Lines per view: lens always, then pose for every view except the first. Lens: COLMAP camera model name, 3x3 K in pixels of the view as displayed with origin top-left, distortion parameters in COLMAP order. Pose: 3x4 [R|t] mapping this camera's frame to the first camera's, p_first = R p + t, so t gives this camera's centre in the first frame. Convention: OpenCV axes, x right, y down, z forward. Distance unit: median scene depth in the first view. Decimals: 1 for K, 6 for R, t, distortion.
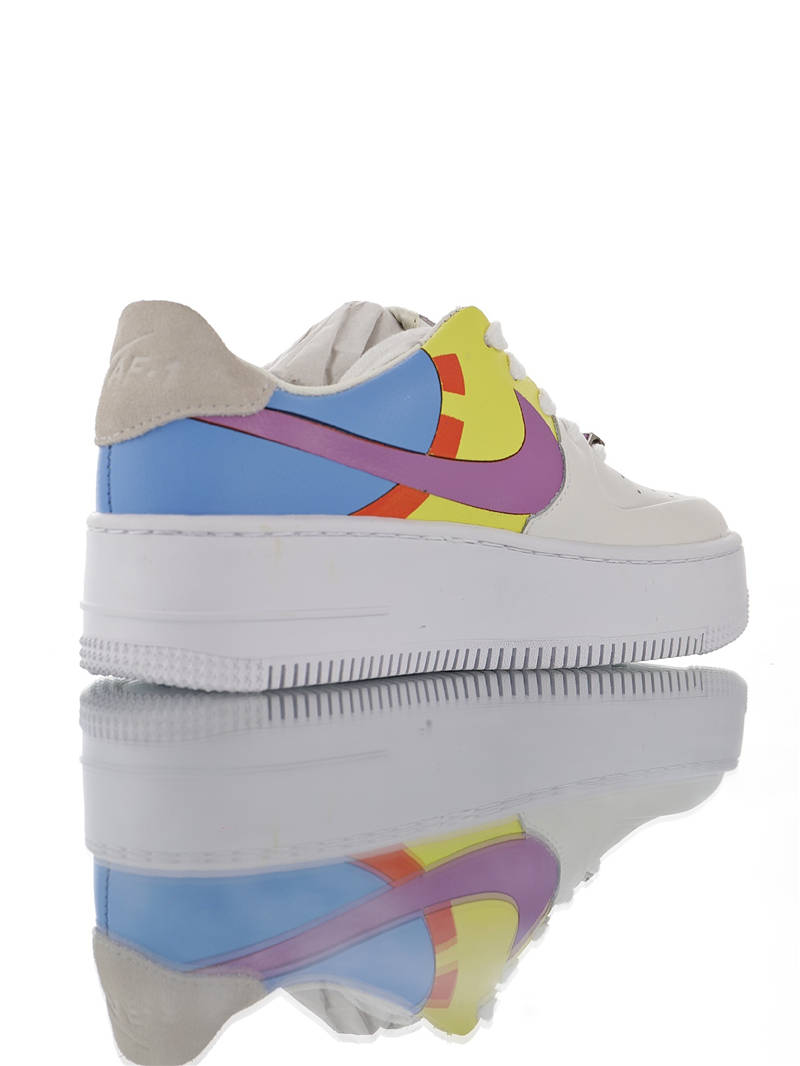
lens RADIAL K [[1683.2, 0, 399.5], [0, 1683.2, 534.1], [0, 0, 1]] dist [0.052898, 0.000000]
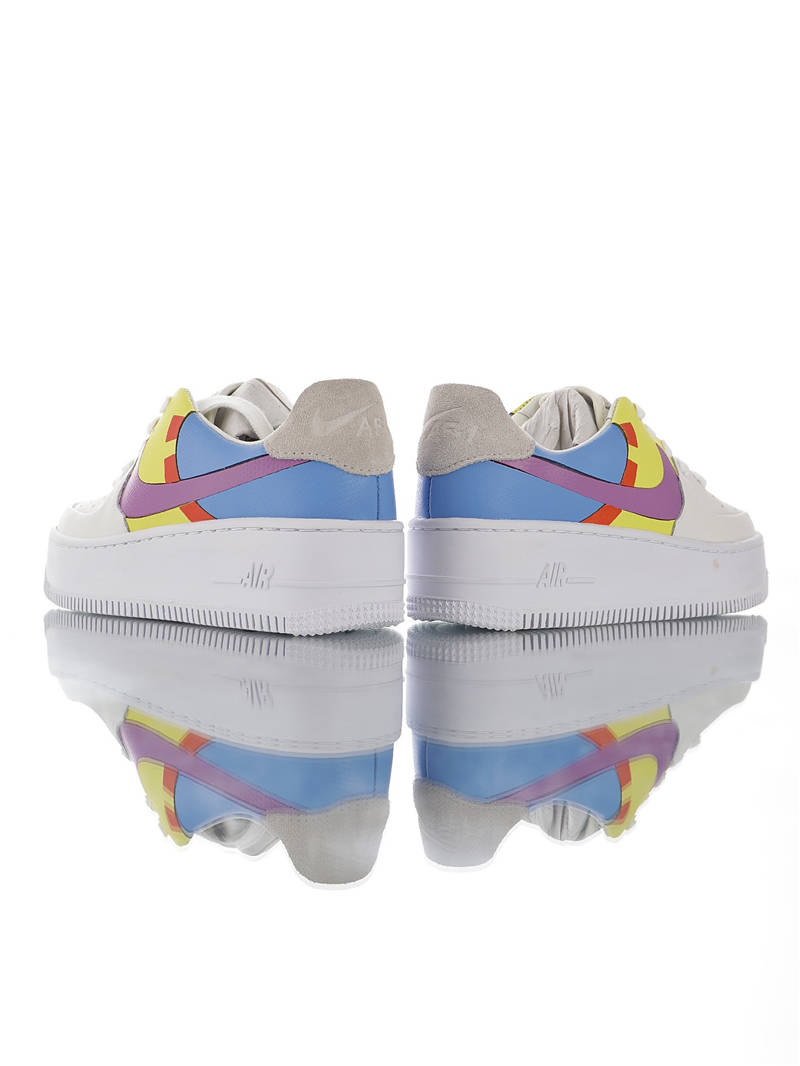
lens RADIAL K [[1170.2, 0, 400.3], [0, 1170.2, 531.1], [0, 0, 1]] dist [-0.136667, 0.000000]
pose [[0.998112, 0.006809, 0.061036, -0.258165], [-0.006881, 0.999976, 0.000965, -0.002184], [-0.061028, -0.001383, 0.998135, -0.100209]]
